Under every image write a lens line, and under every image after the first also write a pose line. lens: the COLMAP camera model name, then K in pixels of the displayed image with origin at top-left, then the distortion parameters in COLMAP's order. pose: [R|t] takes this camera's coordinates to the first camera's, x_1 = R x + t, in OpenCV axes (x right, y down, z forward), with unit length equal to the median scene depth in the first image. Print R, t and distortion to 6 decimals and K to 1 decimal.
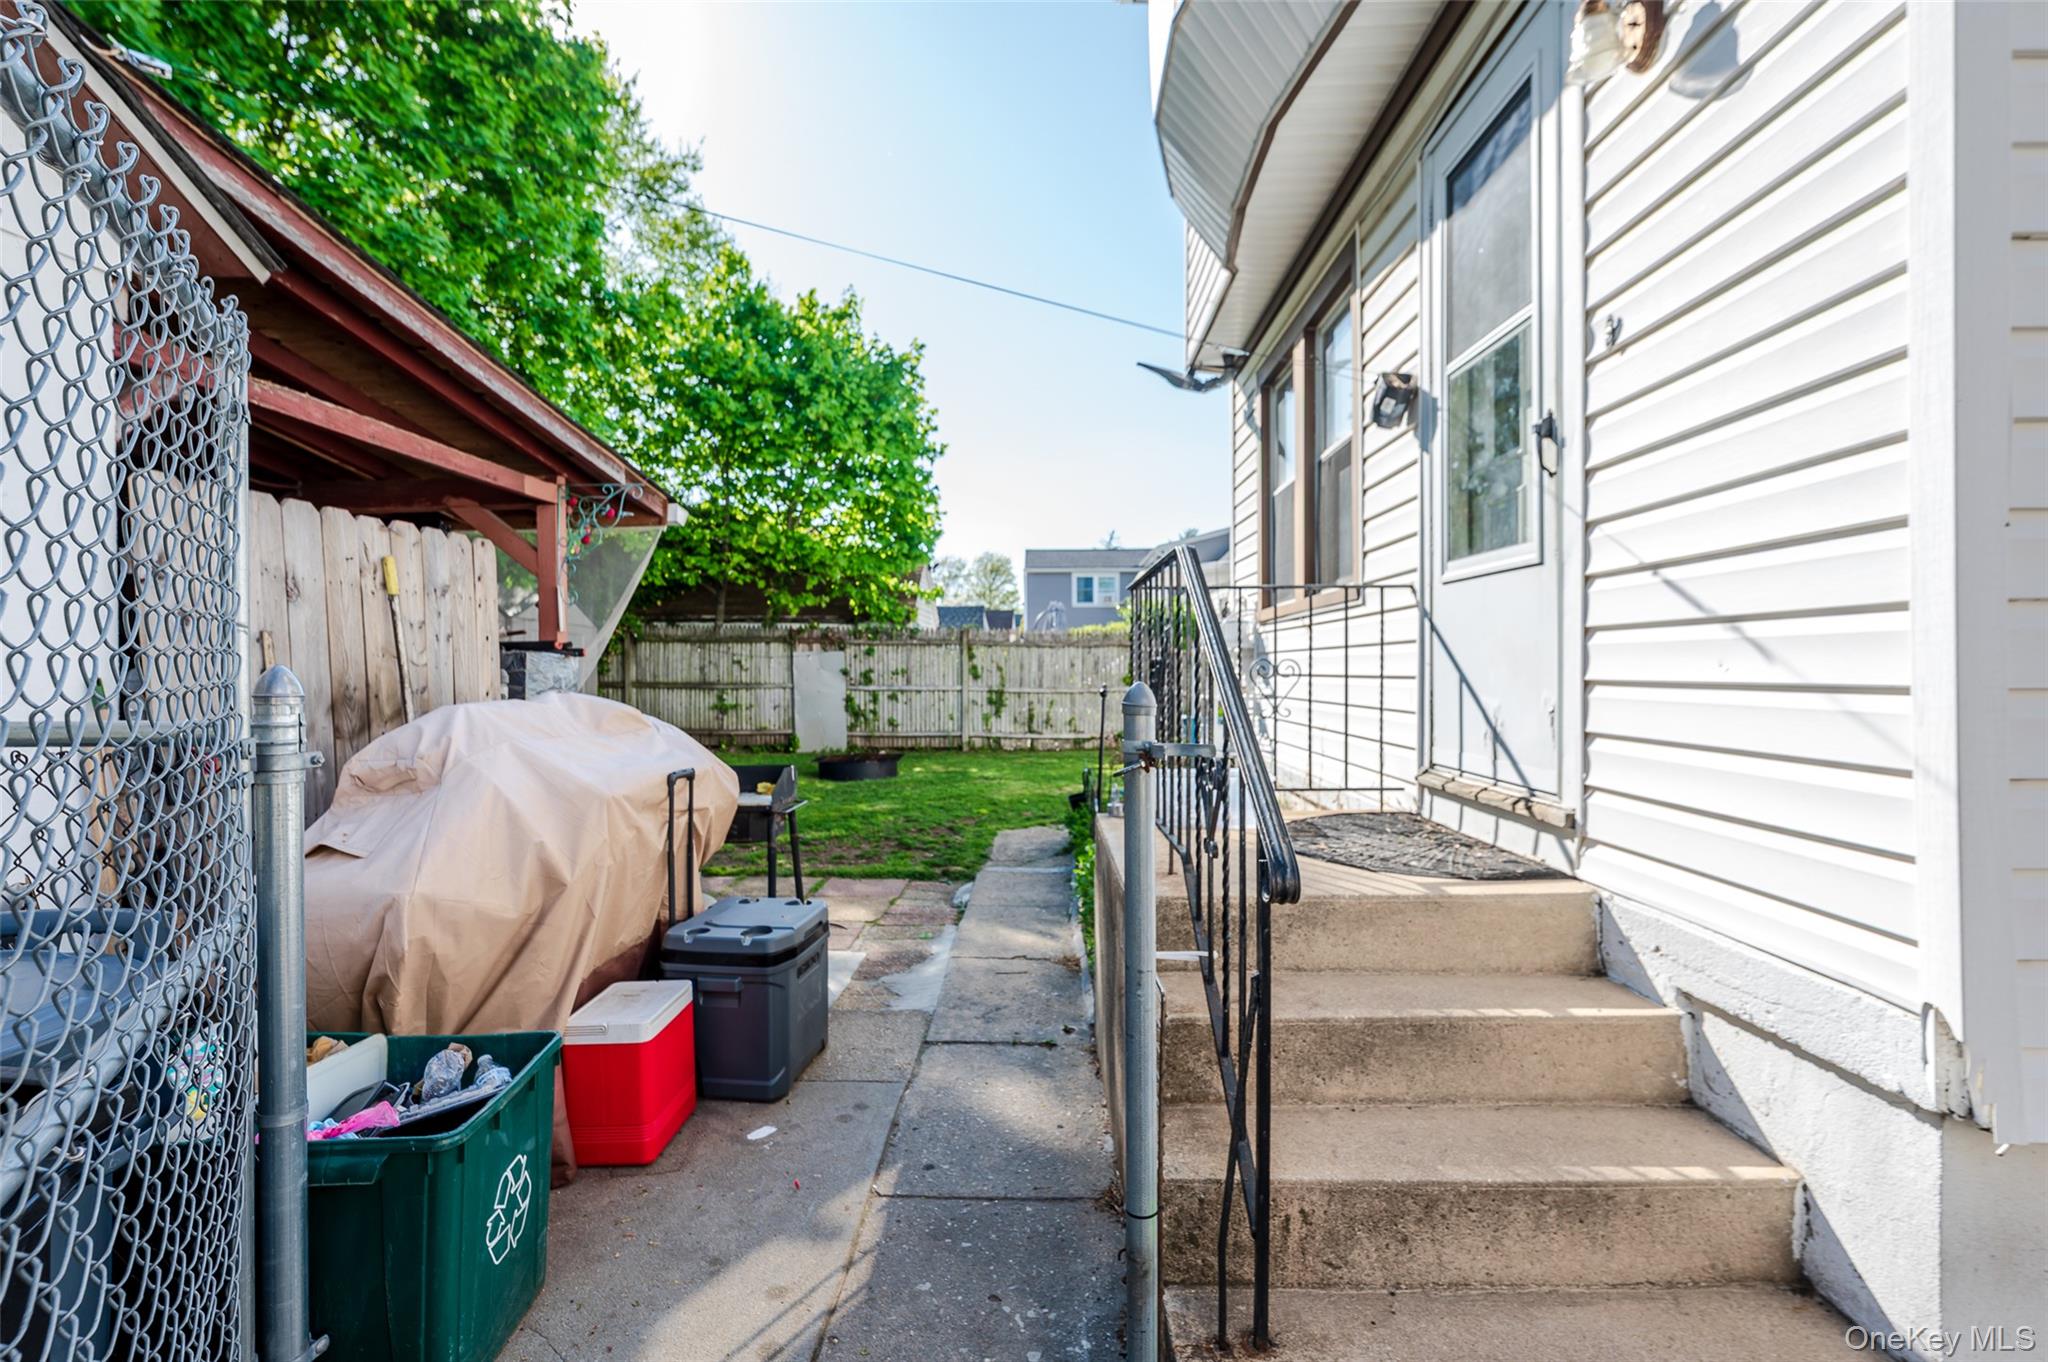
lens RADIAL K [[899.6, 0, 1026.9], [0, 899.6, 684.6], [0, 0, 1]] dist [0.001469, 0.000423]
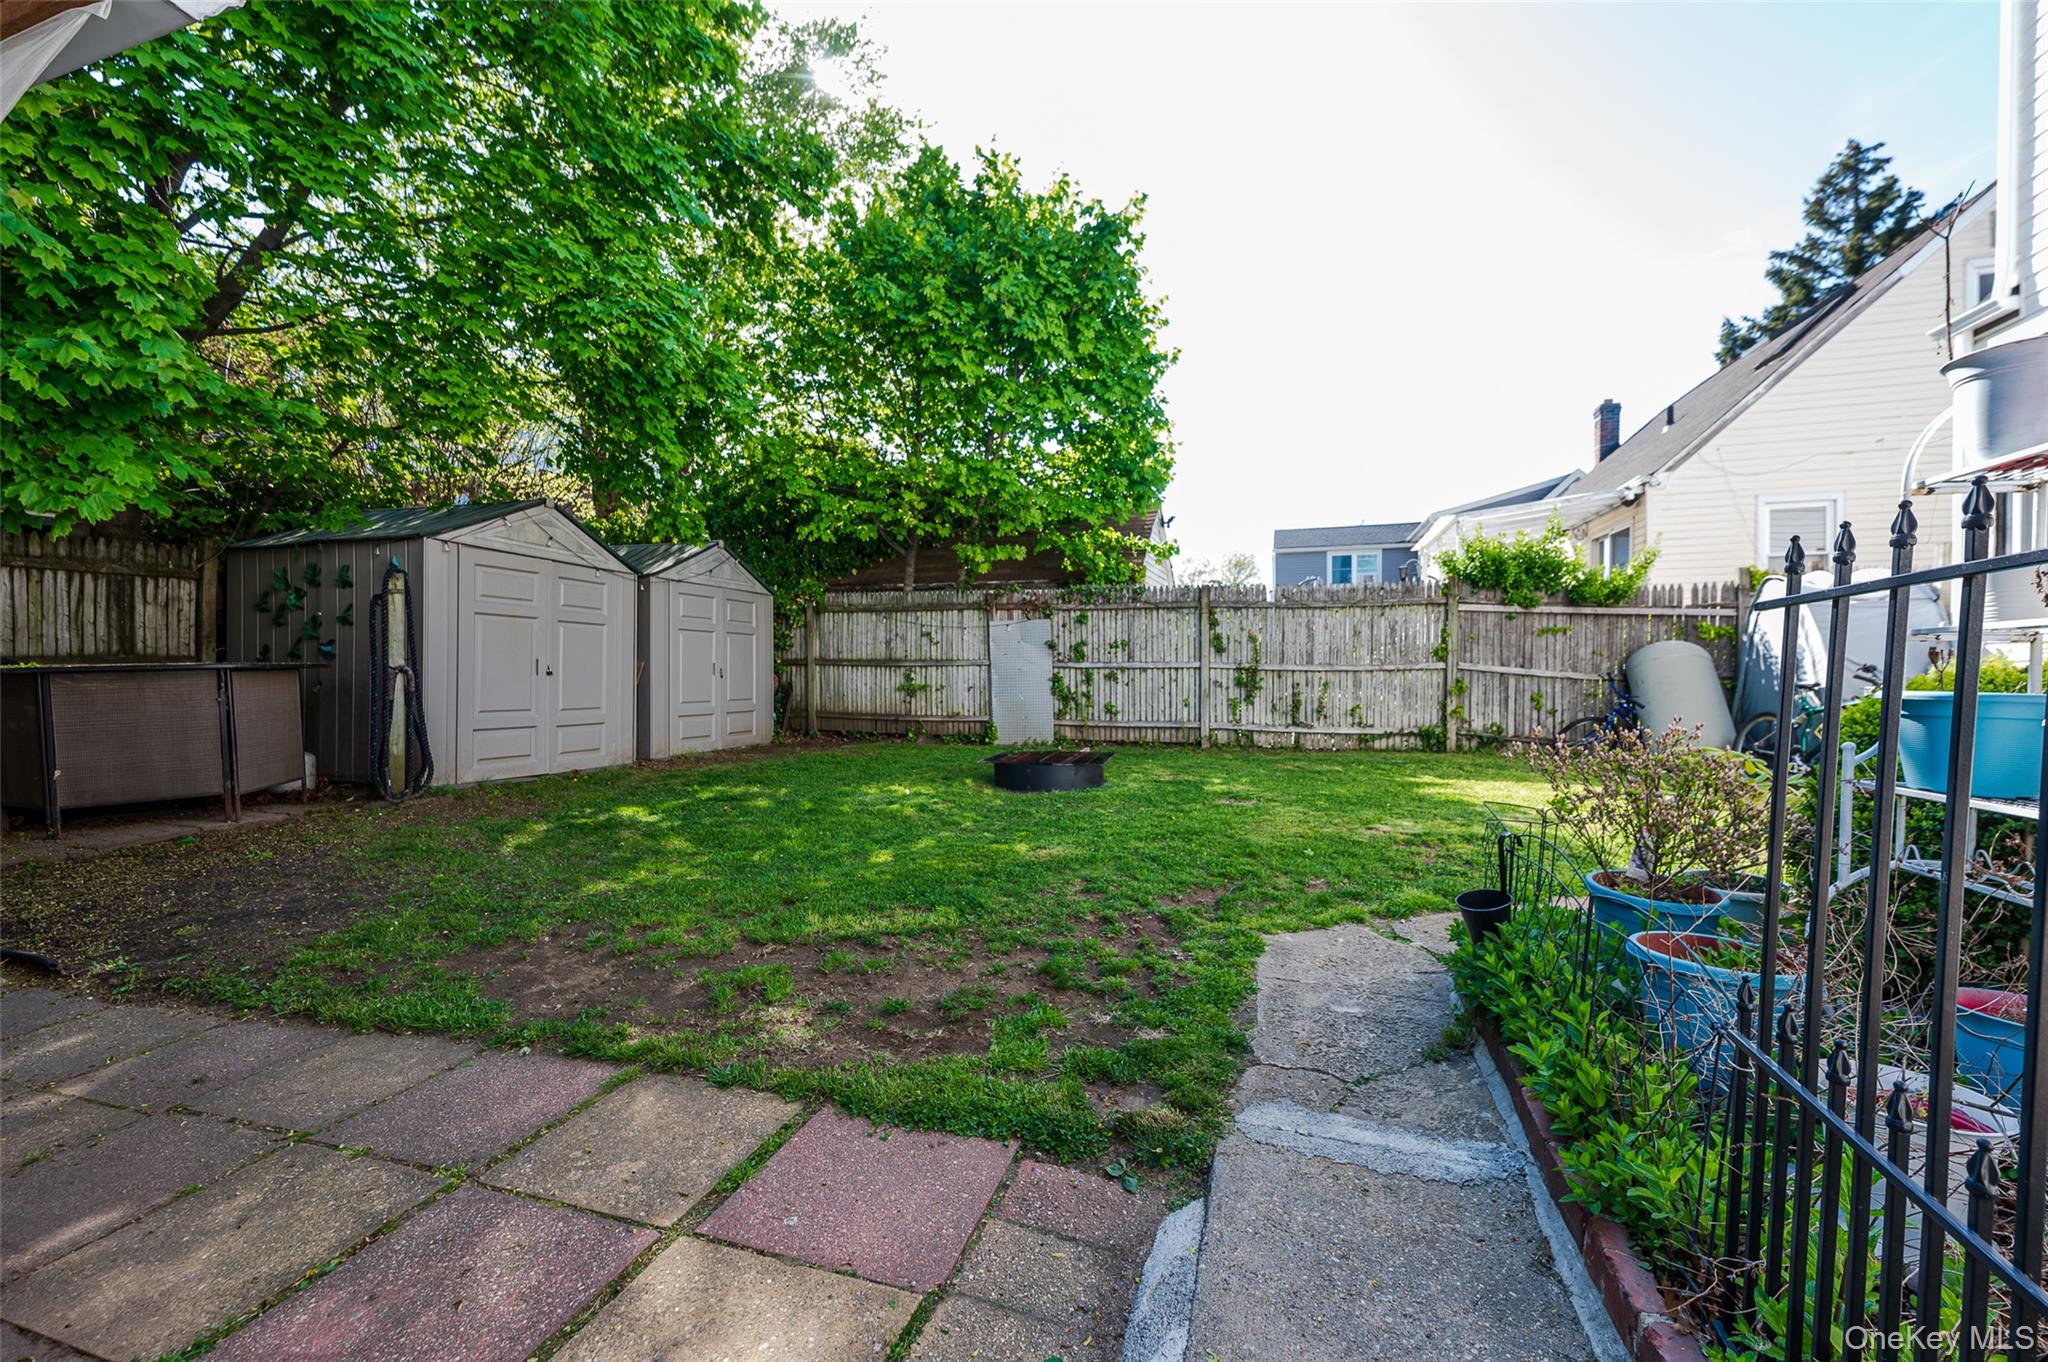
lens RADIAL K [[817.4, 0, 1025.8], [0, 817.4, 675.1], [0, 0, 1]] dist [0.001332, 0.000363]
pose [[0.957808, 0.000620, -0.287407, -0.015396], [-0.000930, 0.999999, -0.000941, 0.013348], [0.287407, 0.001169, 0.957808, 0.299247]]
